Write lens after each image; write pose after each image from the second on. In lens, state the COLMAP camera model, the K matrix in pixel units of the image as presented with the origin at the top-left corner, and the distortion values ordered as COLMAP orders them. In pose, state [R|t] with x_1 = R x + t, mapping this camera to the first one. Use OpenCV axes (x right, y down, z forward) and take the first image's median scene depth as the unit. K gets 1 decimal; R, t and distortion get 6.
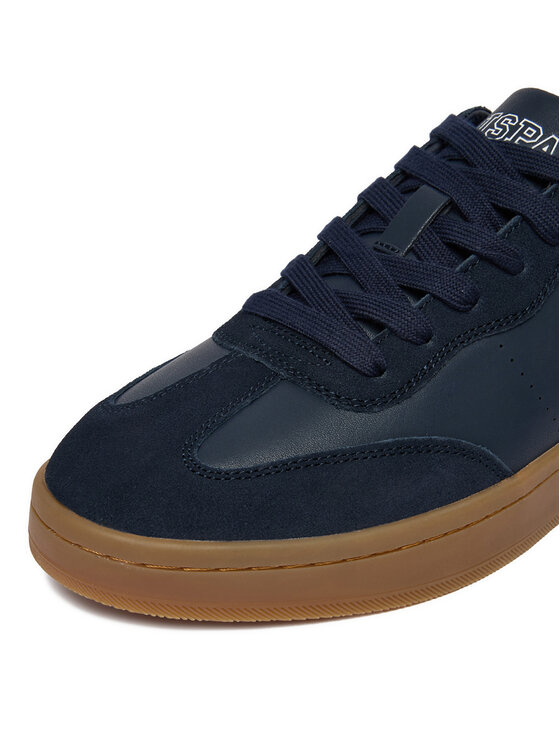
lens RADIAL K [[972.5, 0, 280.0], [0, 972.5, 373.0], [0, 0, 1]] dist [0.021465, 0.029118]
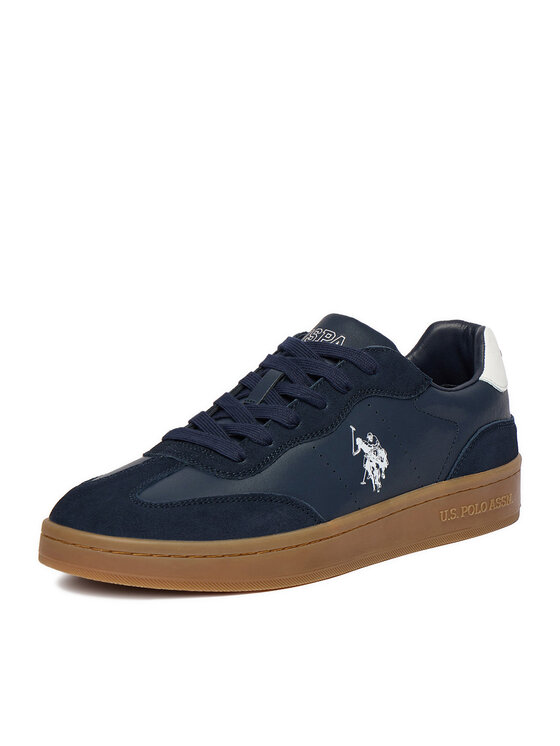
lens RADIAL K [[2190.1, 0, 280.0], [0, 2190.1, 373.0], [0, 0, 1]] dist [0.038921, 0.127001]
pose [[0.999353, -0.035933, 0.001773, 0.166051], [0.034171, 0.932602, -0.359284, 1.251499], [0.011256, 0.359112, 0.933227, -2.691834]]
